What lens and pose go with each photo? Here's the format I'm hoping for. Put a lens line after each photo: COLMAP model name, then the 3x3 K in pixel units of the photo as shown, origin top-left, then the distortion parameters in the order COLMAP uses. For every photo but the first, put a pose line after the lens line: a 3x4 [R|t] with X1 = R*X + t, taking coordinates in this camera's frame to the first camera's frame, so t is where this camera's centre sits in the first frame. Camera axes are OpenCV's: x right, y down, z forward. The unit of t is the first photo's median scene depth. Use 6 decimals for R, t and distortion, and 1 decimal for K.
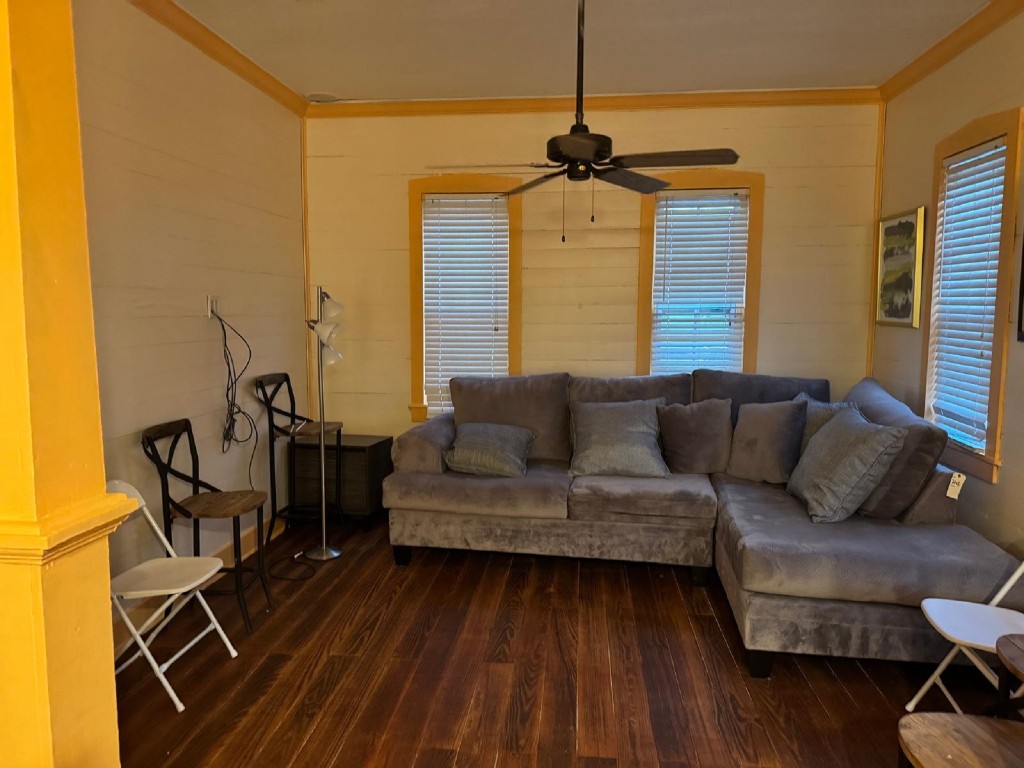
lens RADIAL K [[729.9, 0, 514.5], [0, 729.9, 380.2], [0, 0, 1]] dist [0.086568, -0.086917]
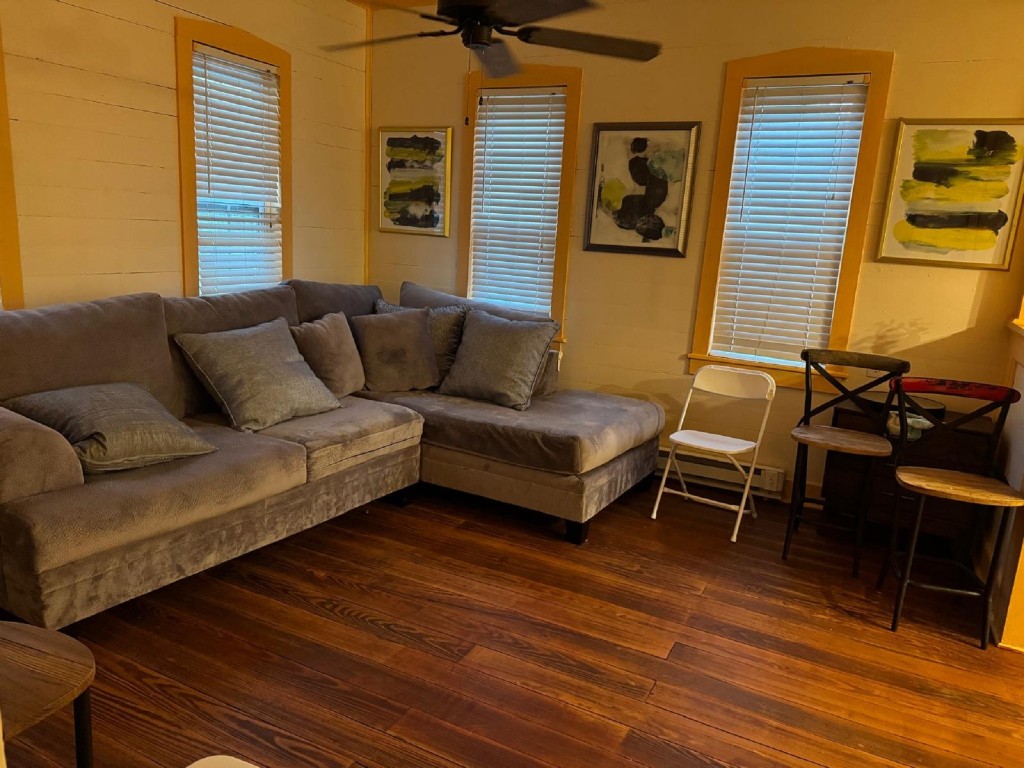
lens RADIAL K [[729.9, 0, 514.5], [0, 729.9, 380.2], [0, 0, 1]] dist [0.086568, -0.086917]
pose [[0.357491, -0.171437, 0.918047, -0.544543], [0.038439, 0.984875, 0.168948, -0.041460], [-0.933125, -0.025109, 0.358674, 0.514008]]
